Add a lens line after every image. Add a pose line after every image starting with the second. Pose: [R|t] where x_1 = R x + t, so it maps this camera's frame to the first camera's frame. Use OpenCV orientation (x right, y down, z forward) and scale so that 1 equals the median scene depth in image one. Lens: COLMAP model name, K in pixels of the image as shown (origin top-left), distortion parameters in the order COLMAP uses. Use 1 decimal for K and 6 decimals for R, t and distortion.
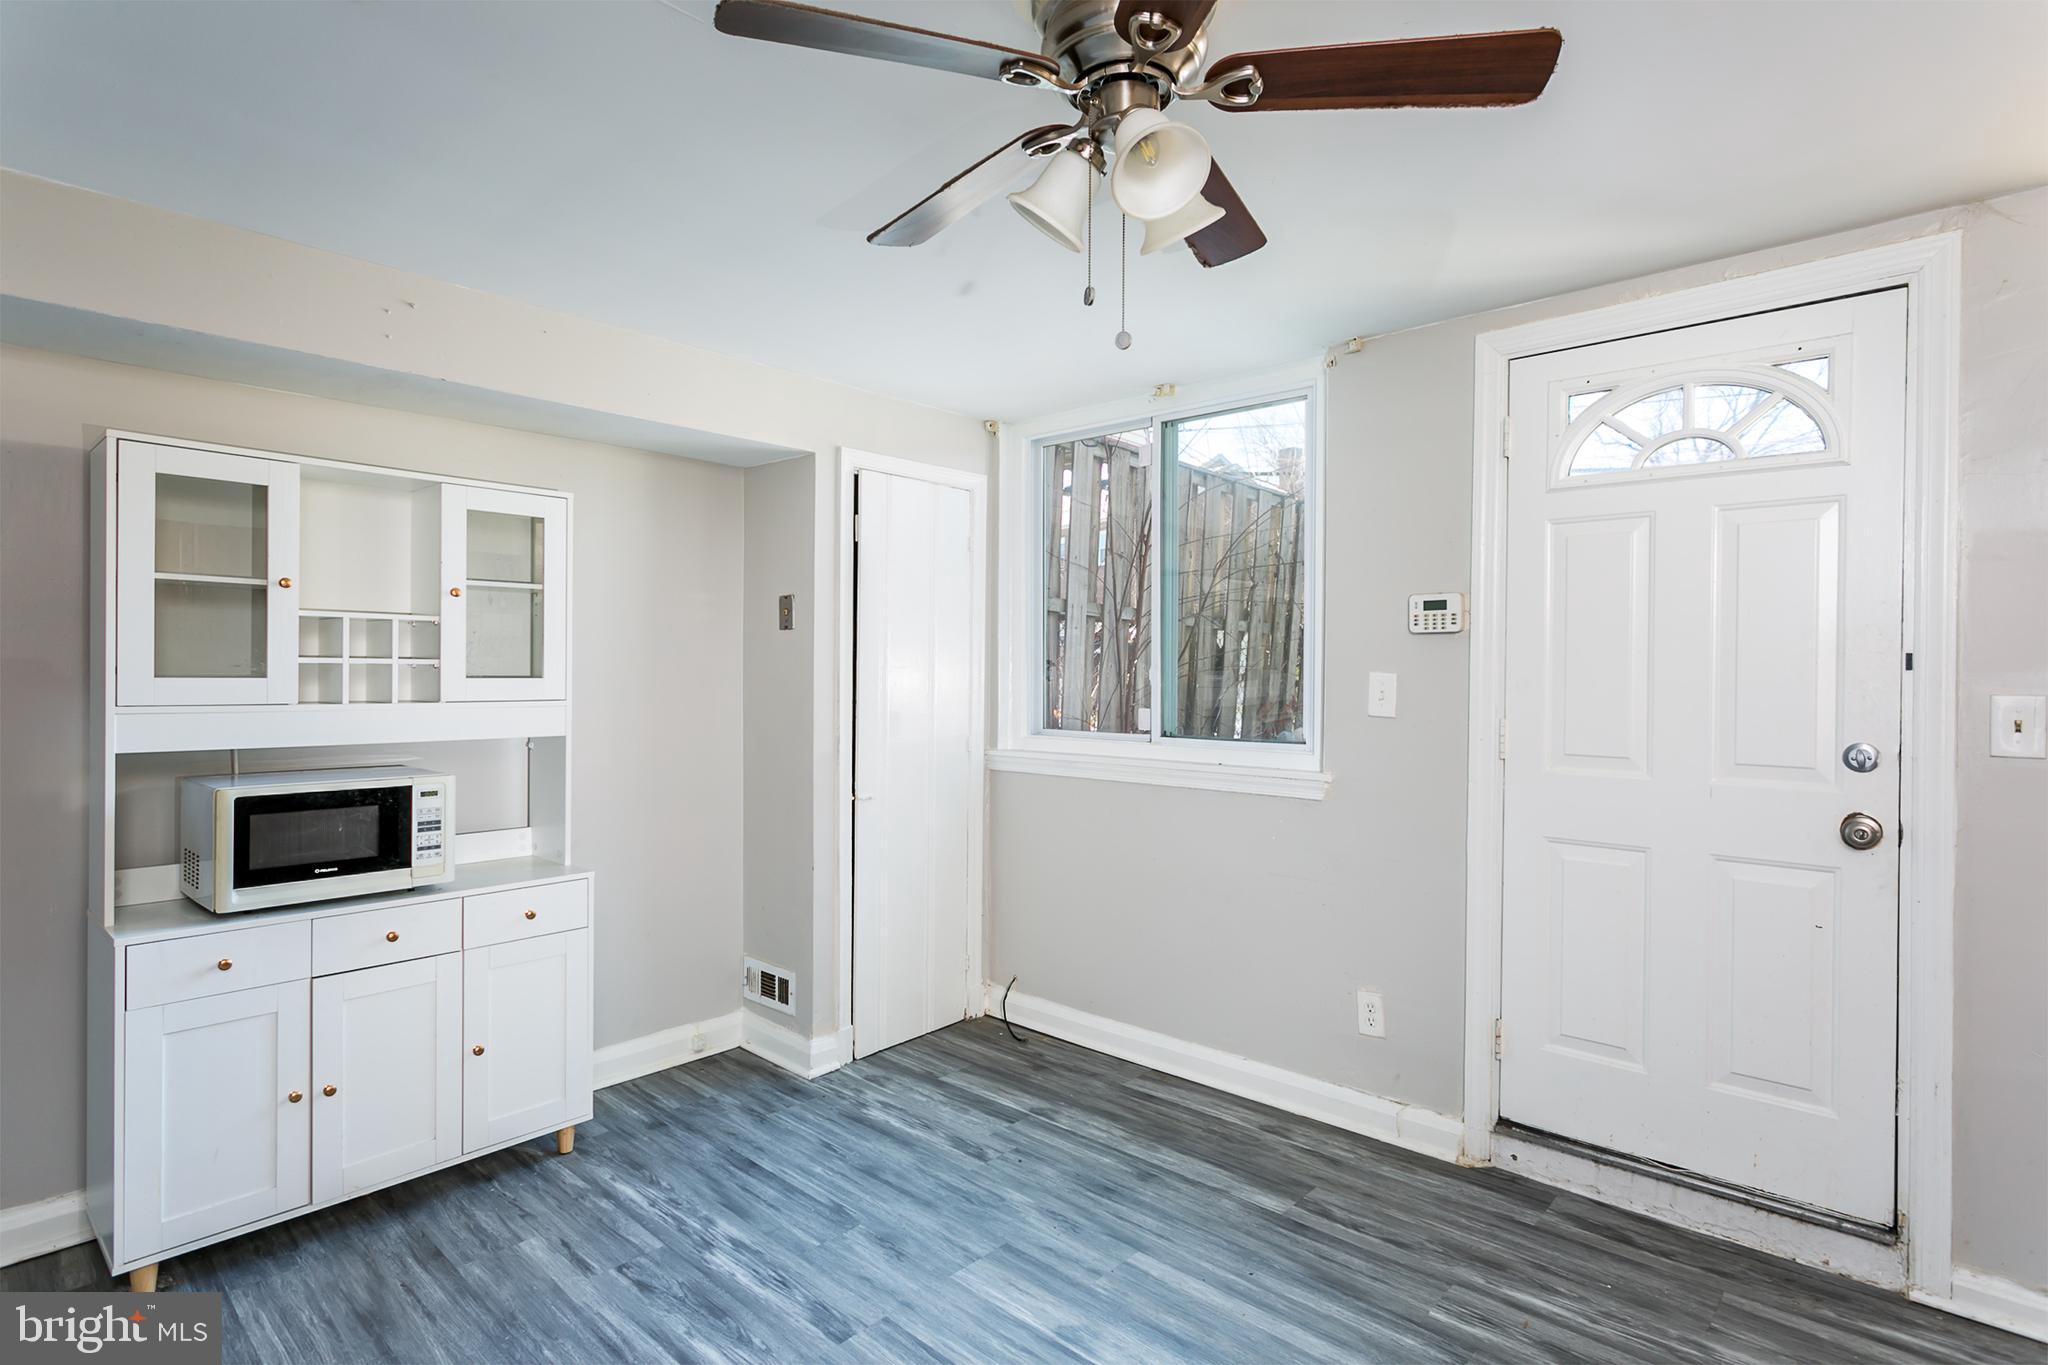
lens RADIAL K [[1024.1, 0, 1022.3], [0, 1024.1, 671.8], [0, 0, 1]] dist [-0.001653, -0.000201]
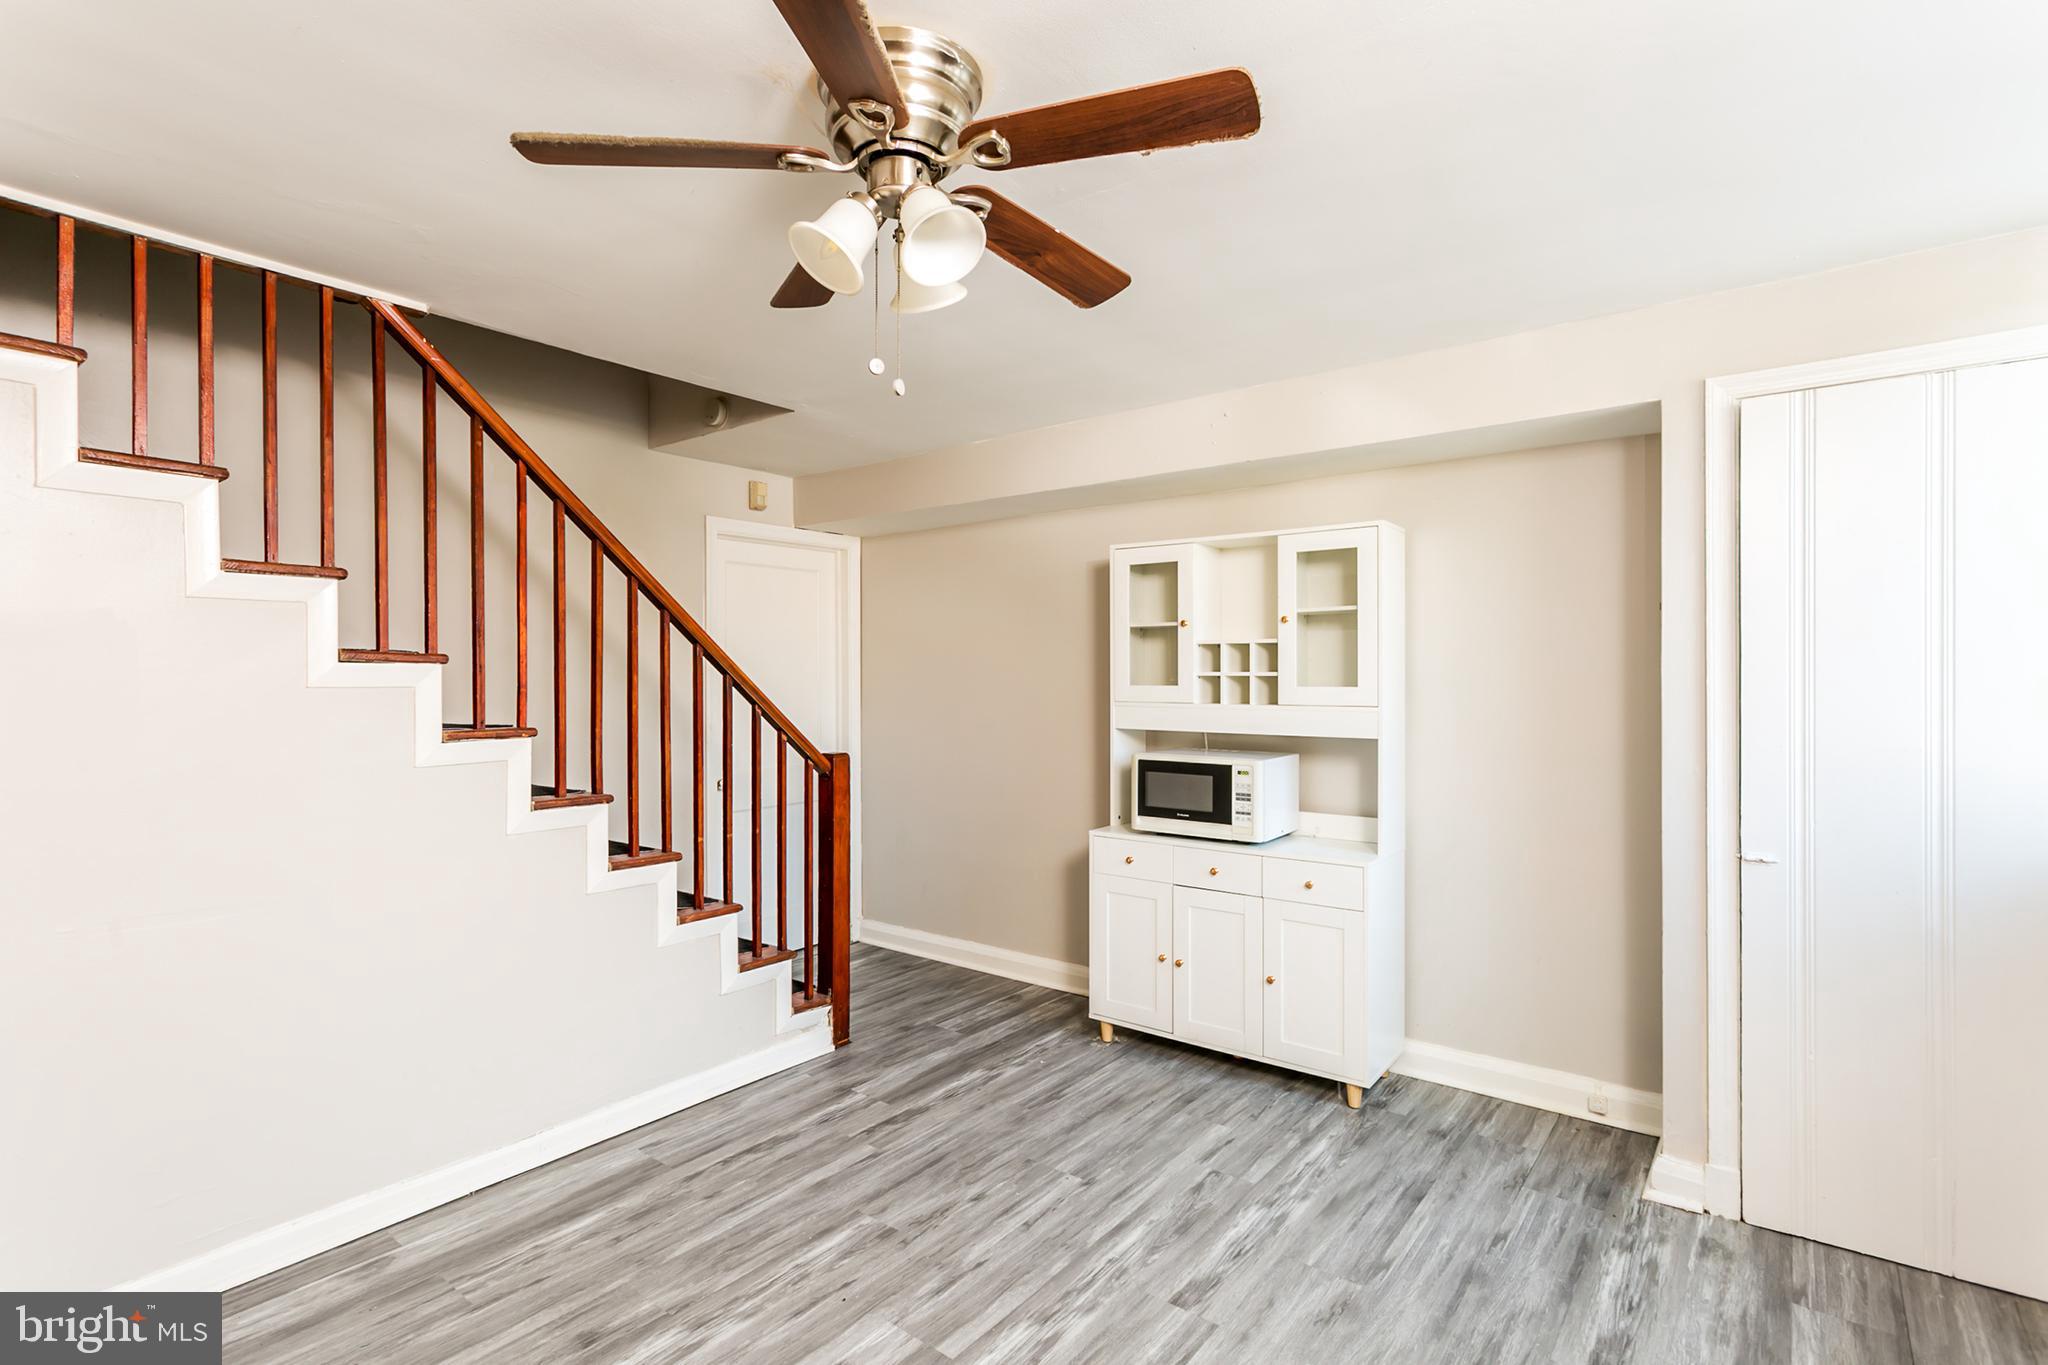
lens RADIAL K [[975.9, 0, 1007.8], [0, 975.9, 682.0], [0, 0, 1]] dist [0.002494, 0.000323]
pose [[0.070823, -0.000114, -0.997489, 0.673546], [0.000727, 1.000000, -0.000062, 0.000613], [0.997489, -0.000721, 0.070823, 0.608350]]
